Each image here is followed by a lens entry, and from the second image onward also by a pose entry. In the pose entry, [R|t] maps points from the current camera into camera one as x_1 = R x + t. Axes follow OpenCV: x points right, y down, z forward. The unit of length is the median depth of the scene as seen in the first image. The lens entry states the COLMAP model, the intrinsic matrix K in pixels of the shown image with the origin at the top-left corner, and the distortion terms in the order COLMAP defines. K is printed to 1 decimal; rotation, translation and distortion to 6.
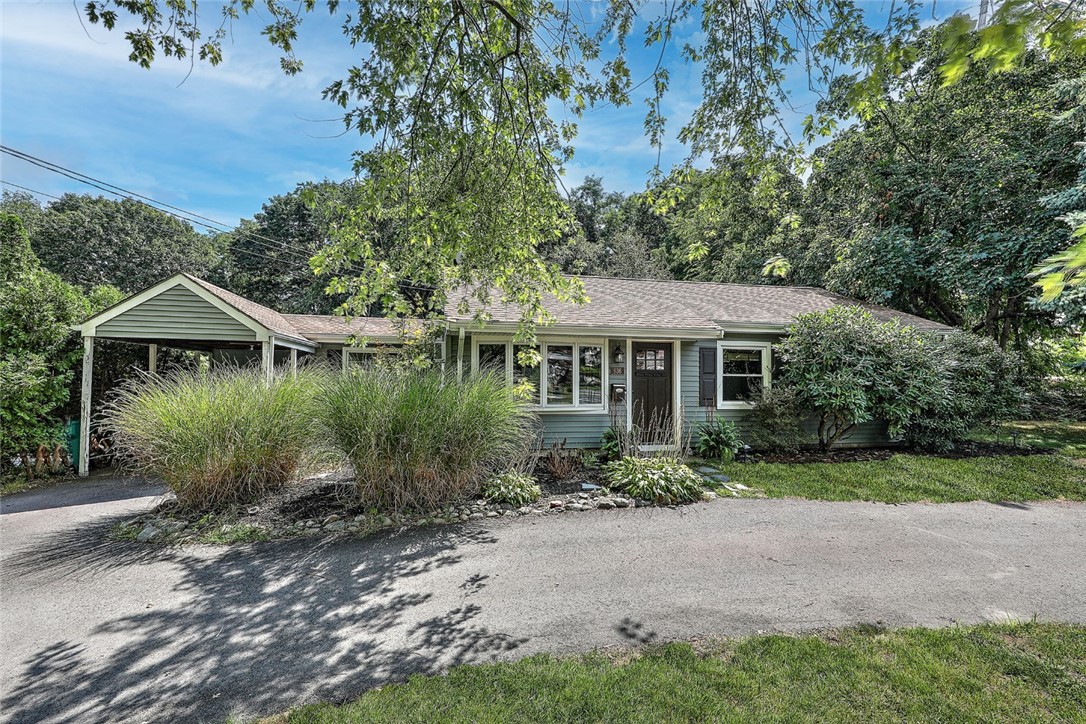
lens RADIAL K [[489.1, 0, 542.2], [0, 489.1, 363.7], [0, 0, 1]] dist [0.003908, -0.000997]
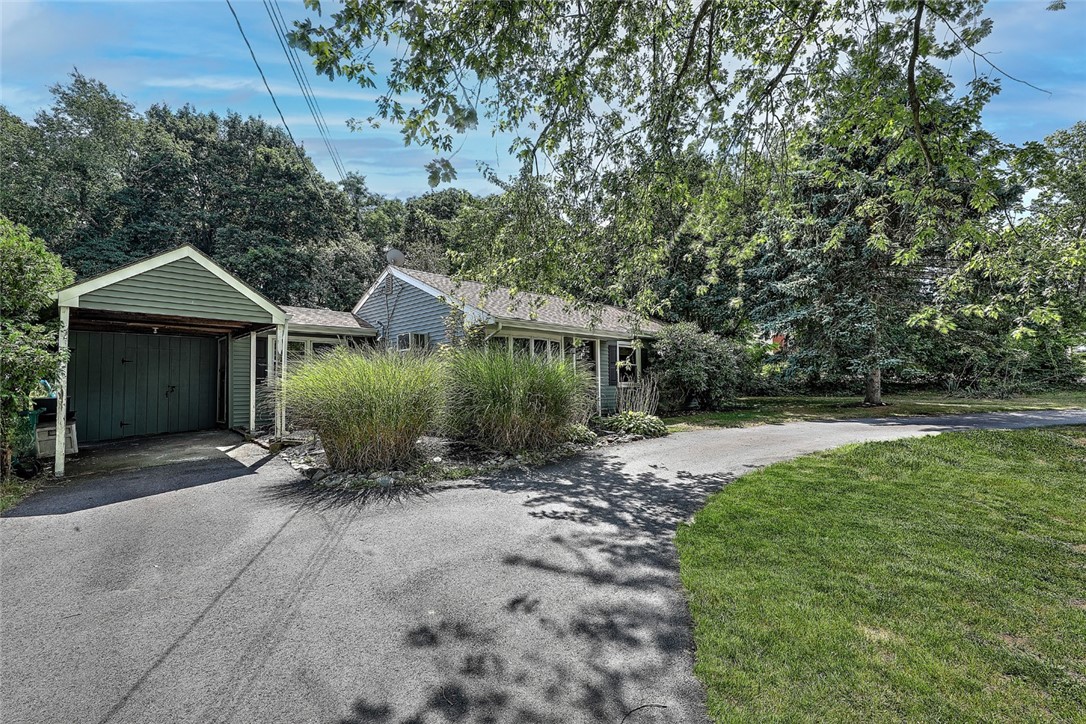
lens RADIAL K [[489.1, 0, 543.0], [0, 489.1, 367.4], [0, 0, 1]] dist [0.003908, -0.000997]
pose [[0.831941, 0.007715, 0.554810, -0.688674], [-0.005640, 0.999969, -0.005448, 0.044619], [-0.554835, 0.001403, 0.831959, -0.118861]]
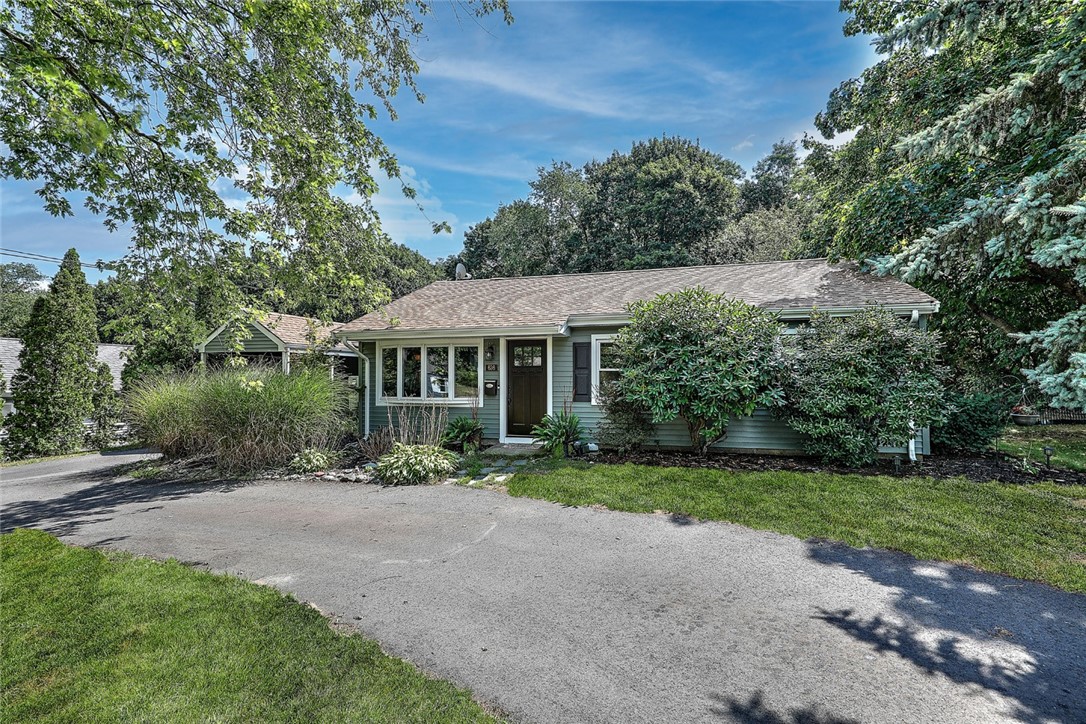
lens RADIAL K [[489.1, 0, 547.1], [0, 489.1, 362.7], [0, 0, 1]] dist [0.003908, -0.000997]
pose [[0.880280, -0.023008, -0.473897, 0.774577], [0.025952, 0.999663, -0.000328, 0.006660], [0.473745, -0.012010, 0.880580, 0.106923]]
